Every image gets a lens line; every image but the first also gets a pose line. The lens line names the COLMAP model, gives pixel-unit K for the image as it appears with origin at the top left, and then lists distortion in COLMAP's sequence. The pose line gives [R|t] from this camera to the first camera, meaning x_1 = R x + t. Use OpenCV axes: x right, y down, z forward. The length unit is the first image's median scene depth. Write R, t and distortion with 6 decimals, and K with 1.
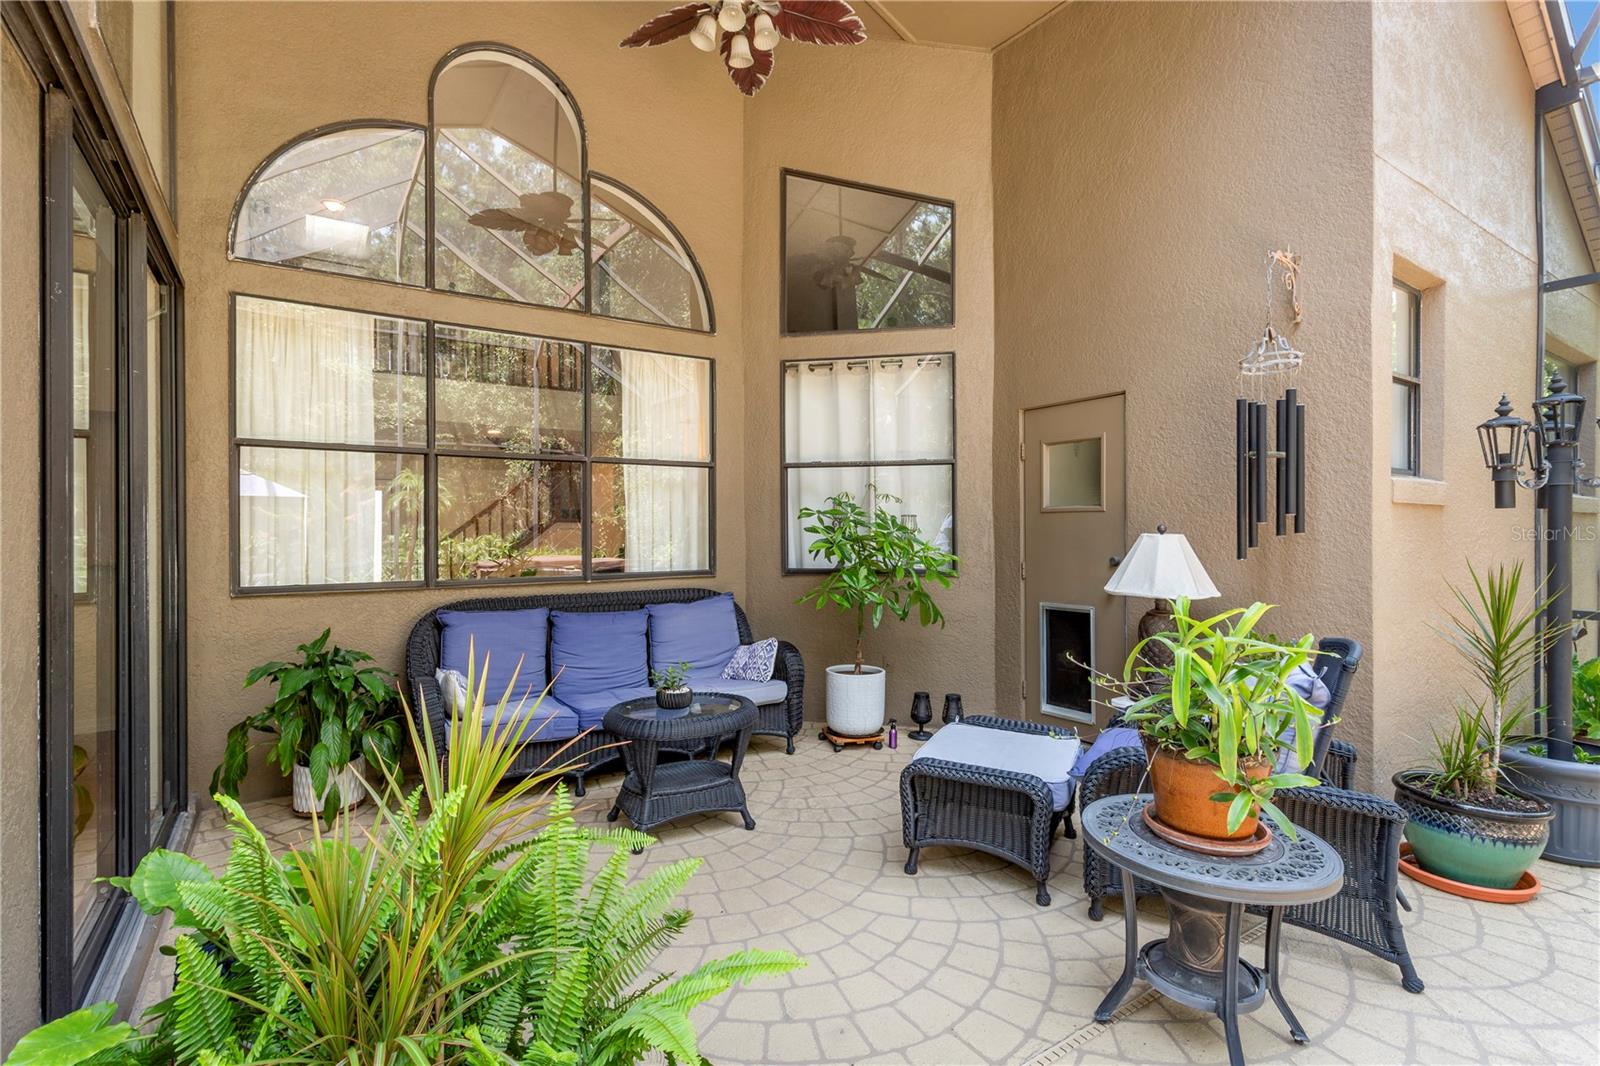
lens RADIAL K [[762.5, 0, 803.2], [0, 762.5, 533.3], [0, 0, 1]] dist [0.007860, 0.000575]
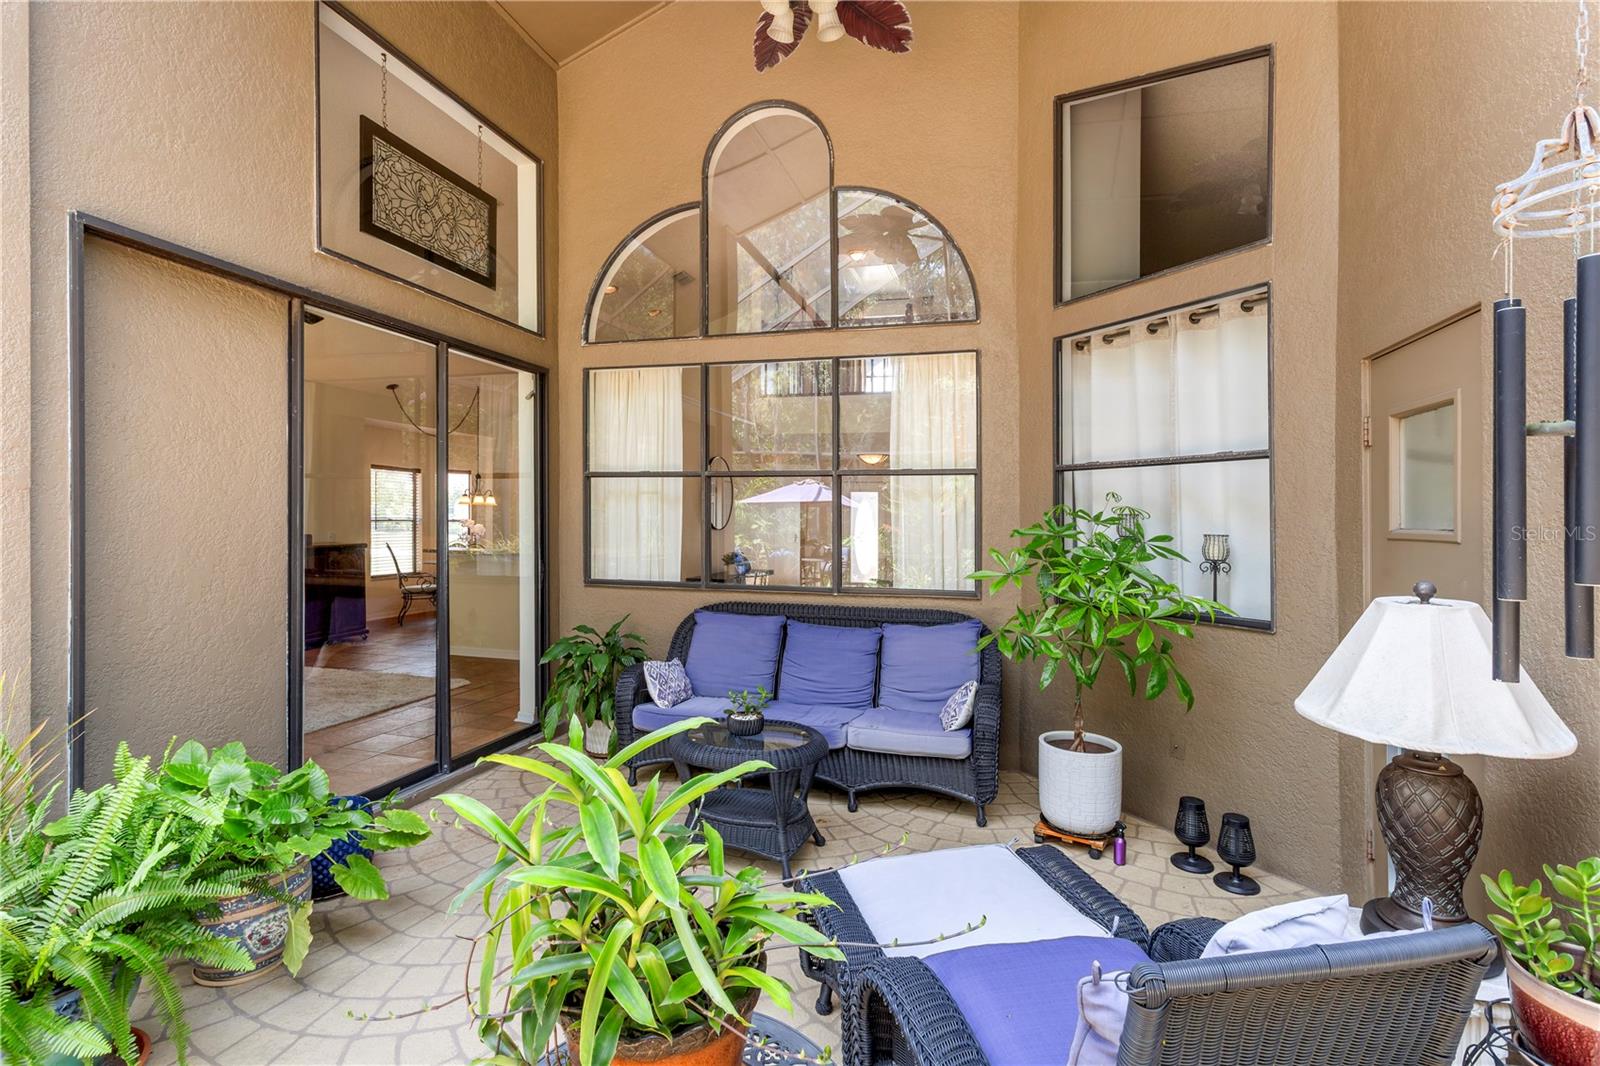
lens RADIAL K [[758.6, 0, 800.0], [0, 758.6, 525.7], [0, 0, 1]] dist [0.001440, 0.001199]
pose [[0.655345, 0.015476, -0.755171, 0.442612], [-0.014950, 0.999860, 0.007517, -0.033921], [0.755181, 0.006364, 0.655485, 0.304035]]
